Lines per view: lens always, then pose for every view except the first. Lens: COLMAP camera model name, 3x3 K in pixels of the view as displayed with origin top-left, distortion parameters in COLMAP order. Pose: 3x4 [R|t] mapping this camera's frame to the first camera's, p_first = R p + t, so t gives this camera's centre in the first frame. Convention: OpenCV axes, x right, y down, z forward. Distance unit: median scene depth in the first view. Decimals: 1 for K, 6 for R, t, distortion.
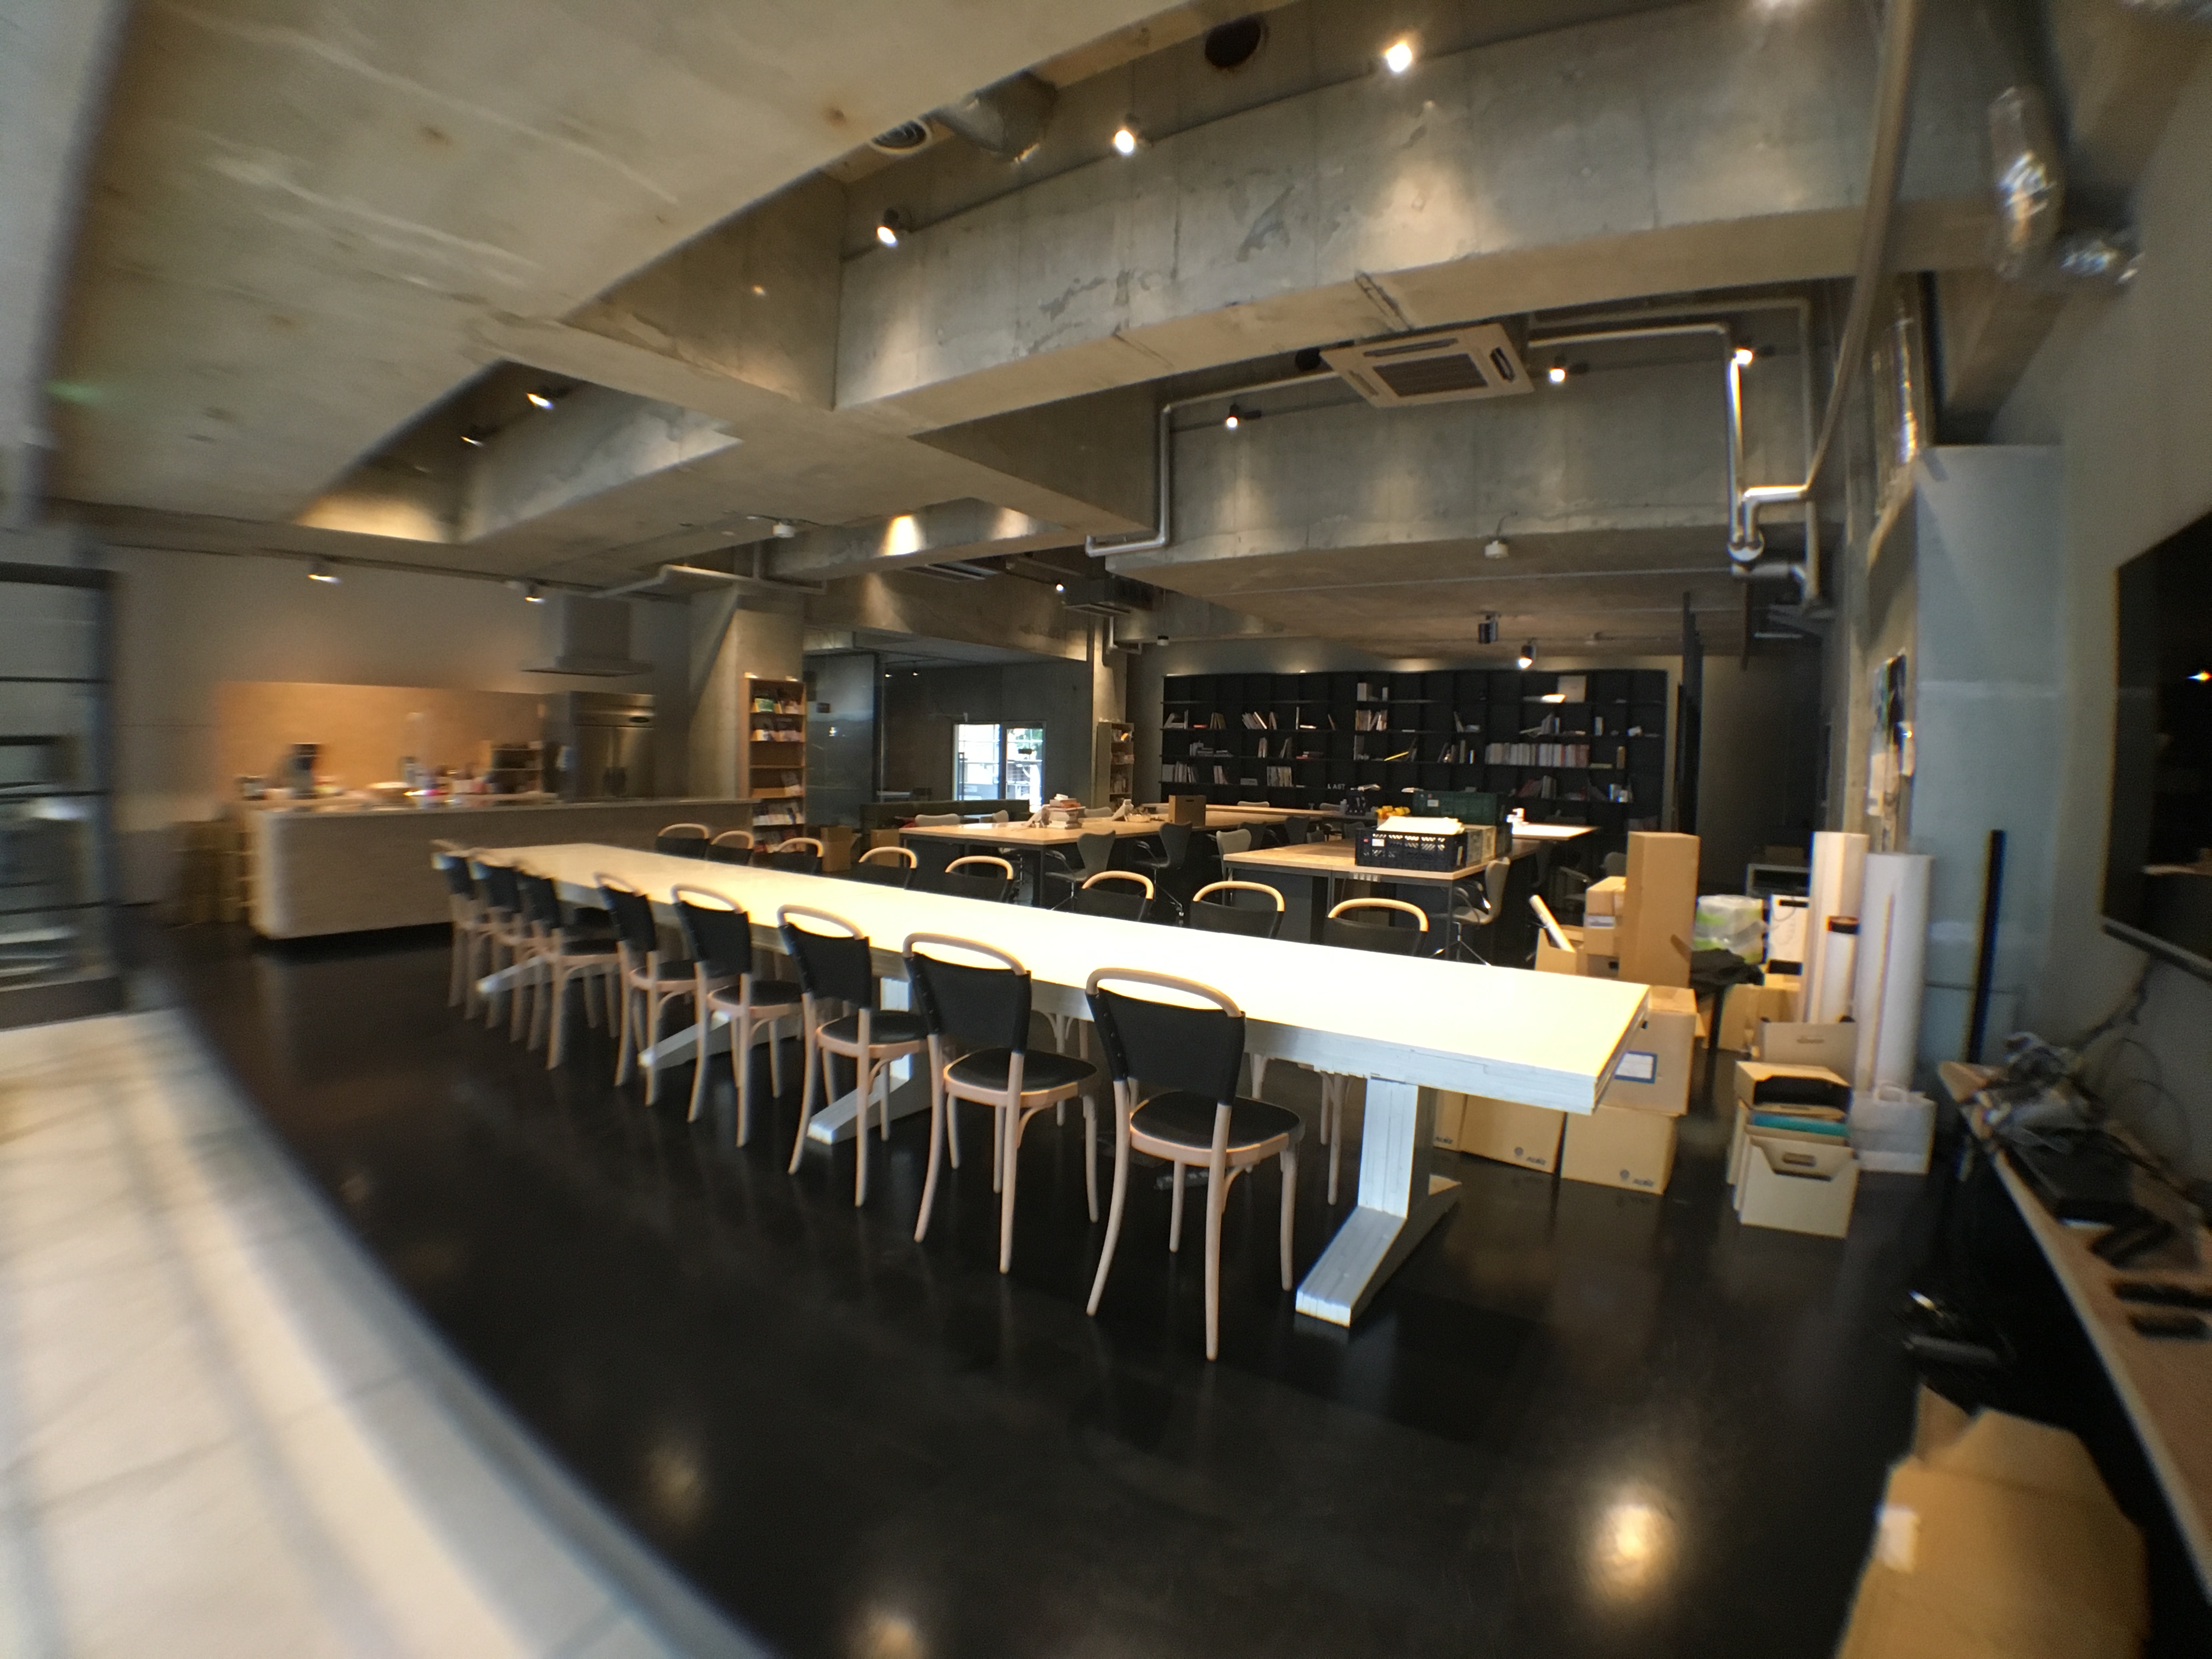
lens RADIAL K [[1003.1, 0, 1106.0], [0, 1003.1, 829.5], [0, 0, 1]] dist [-0.170167, 0.026174]
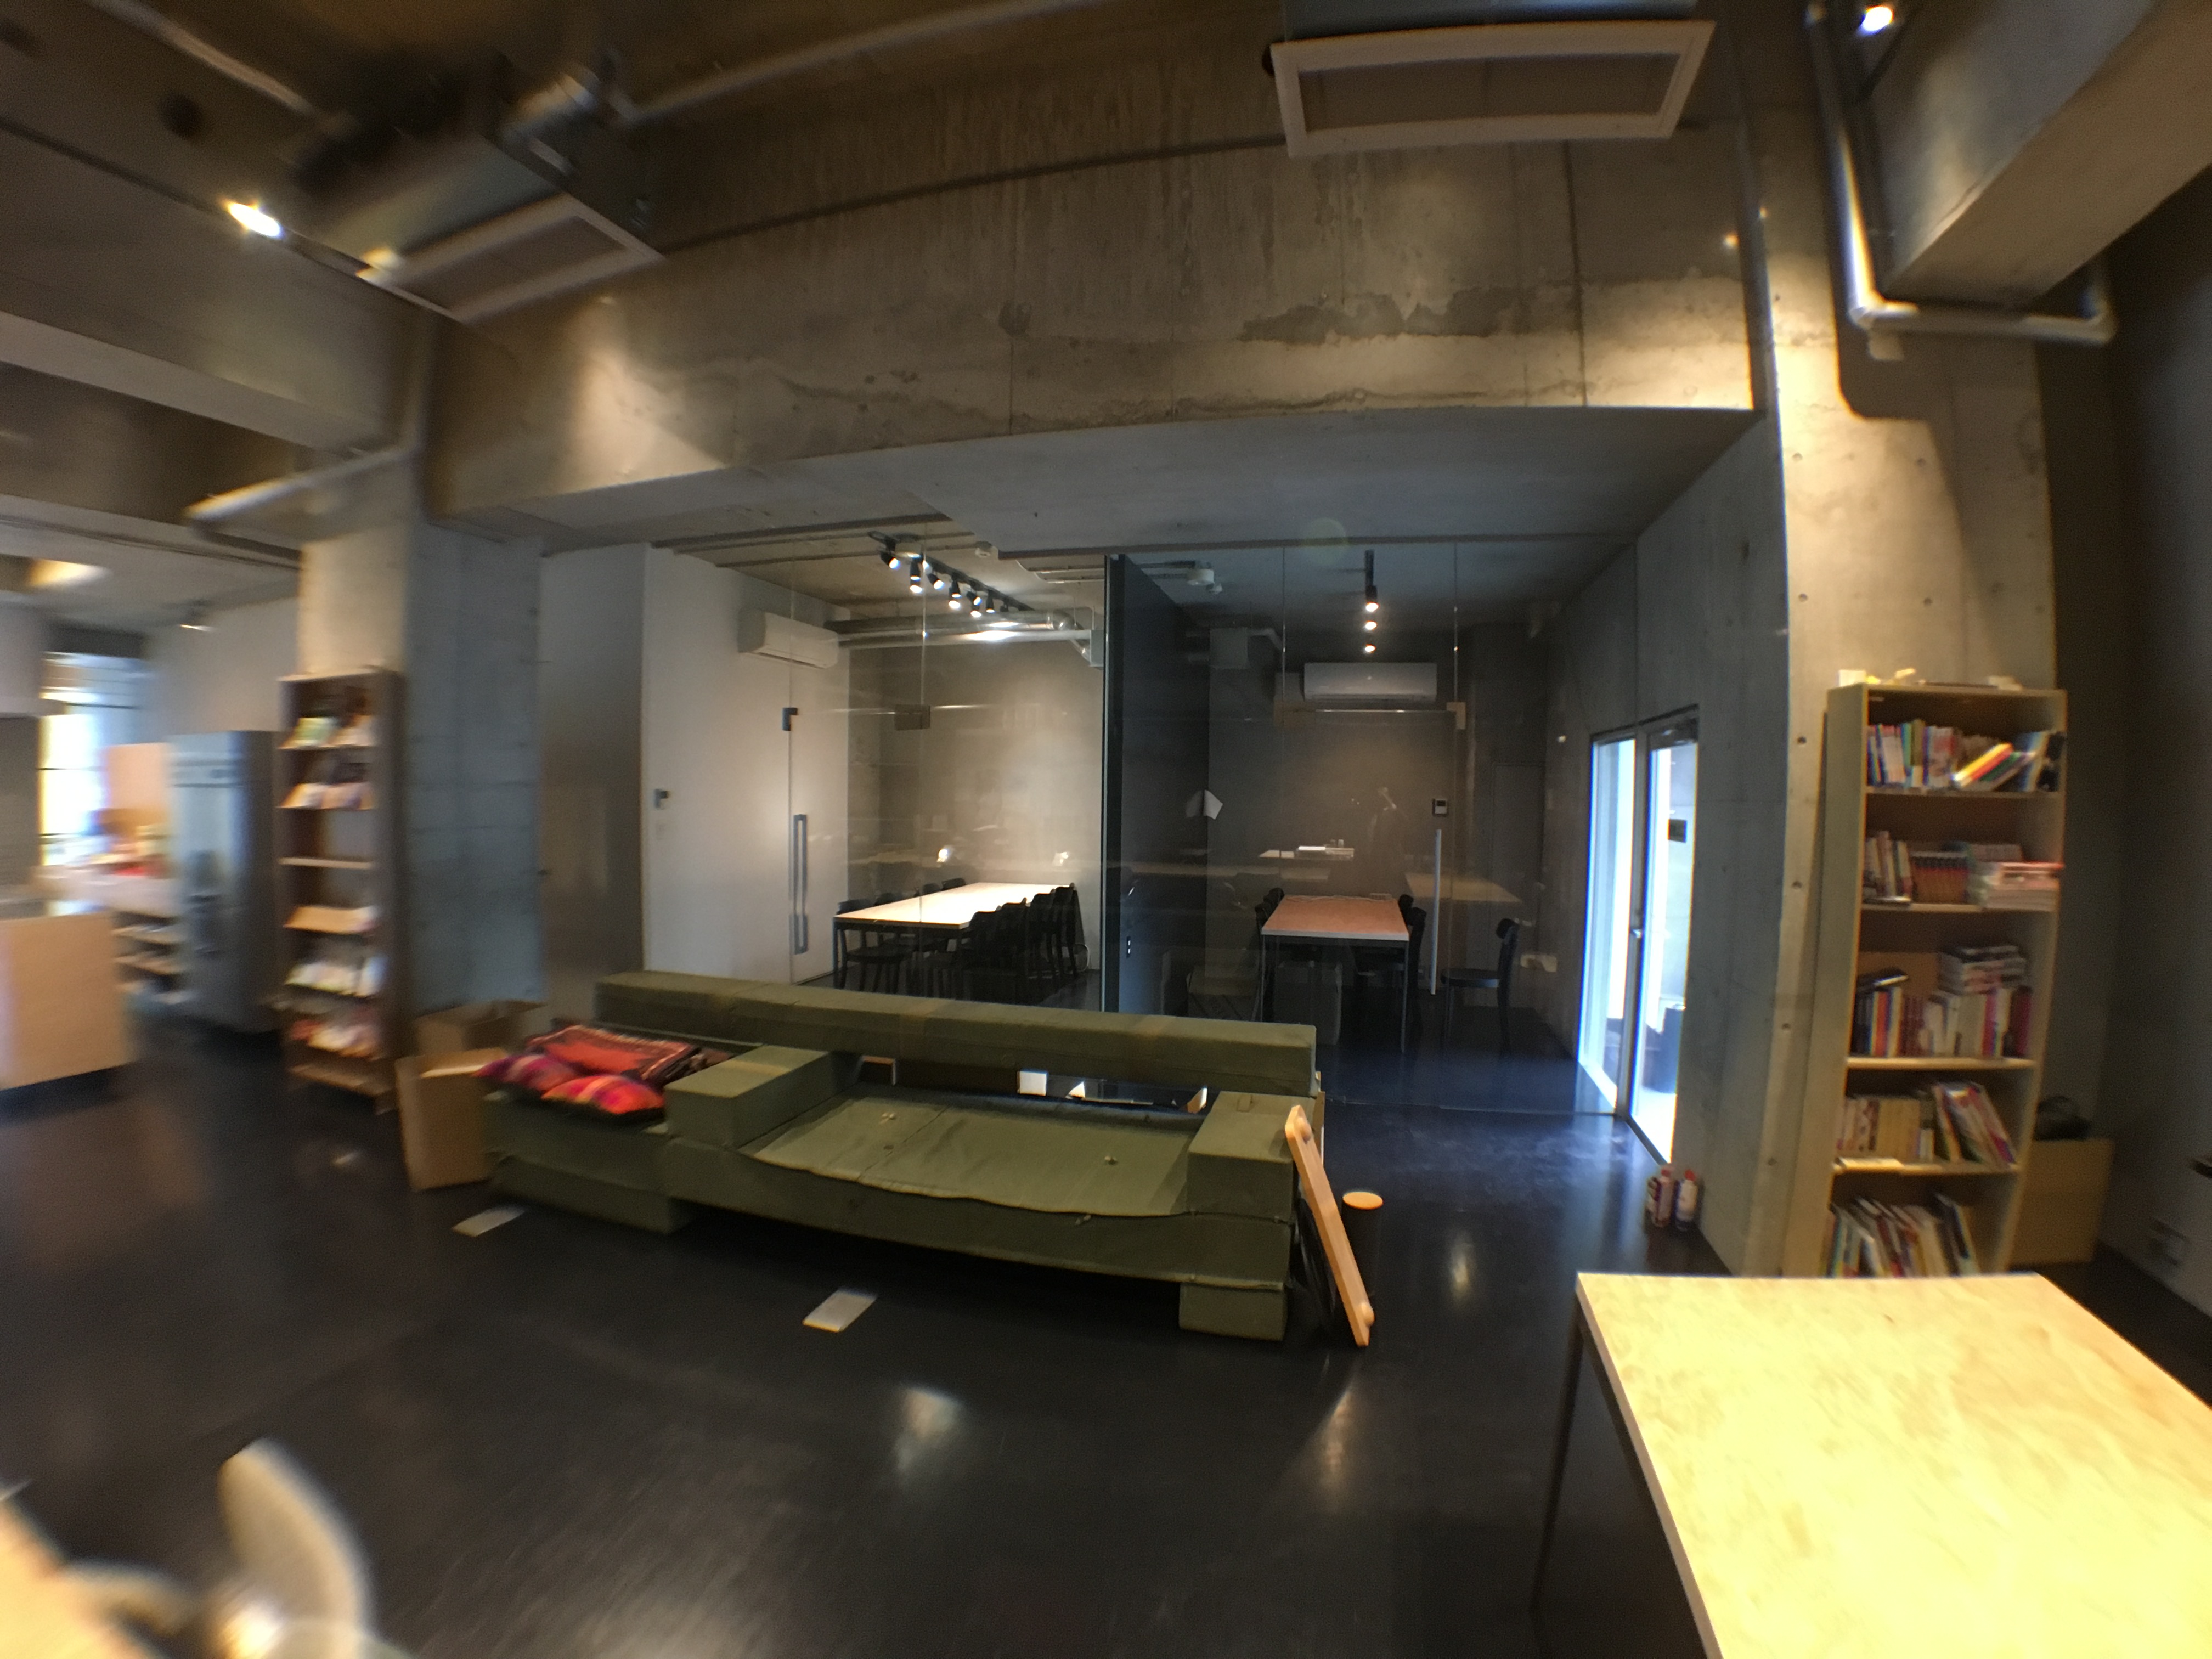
lens RADIAL K [[1003.1, 0, 1106.0], [0, 1003.1, 829.5], [0, 0, 1]] dist [-0.170167, 0.026174]
pose [[0.333911, 0.012394, -0.942523, 0.112631], [-0.072823, 0.997264, -0.012686, -0.068145], [0.939787, 0.072873, 0.333900, 0.816966]]
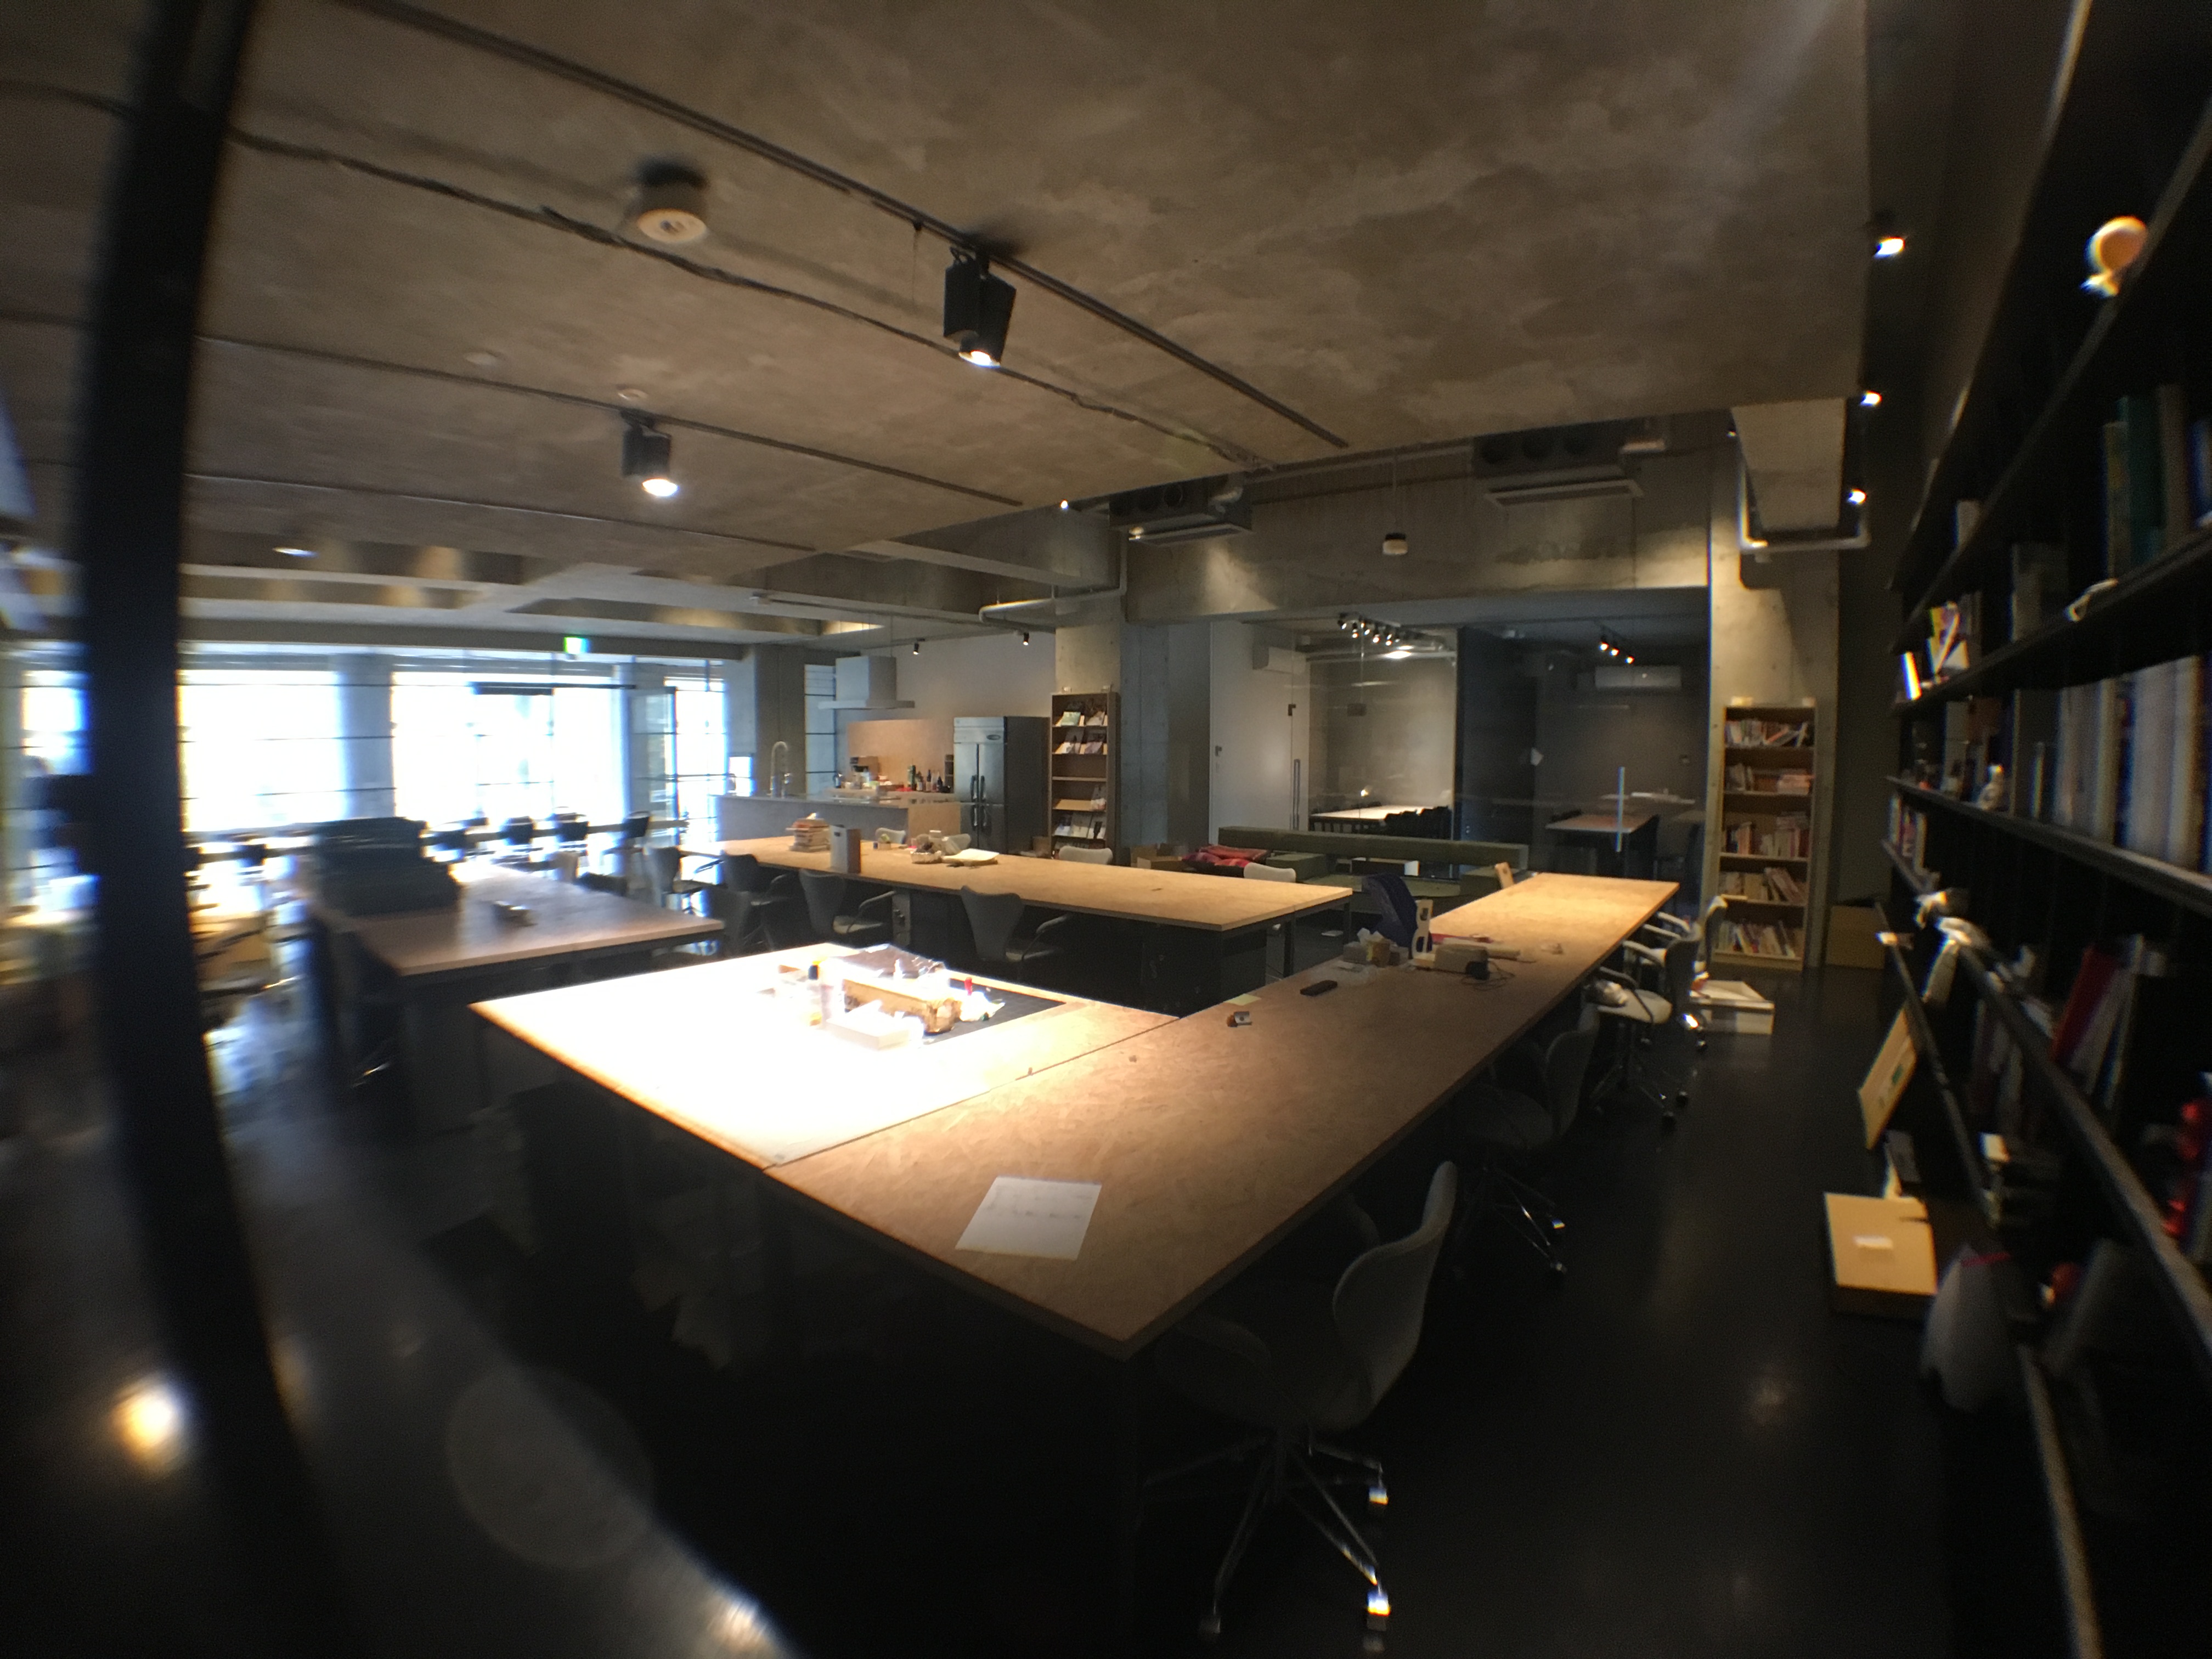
lens RADIAL K [[1003.1, 0, 1106.0], [0, 1003.1, 829.5], [0, 0, 1]] dist [-0.170167, 0.026174]
pose [[-0.063905, 0.055583, -0.996407, 0.461585], [-0.080468, 0.994910, 0.060660, -0.051879], [0.994707, 0.084055, -0.059107, 0.741433]]
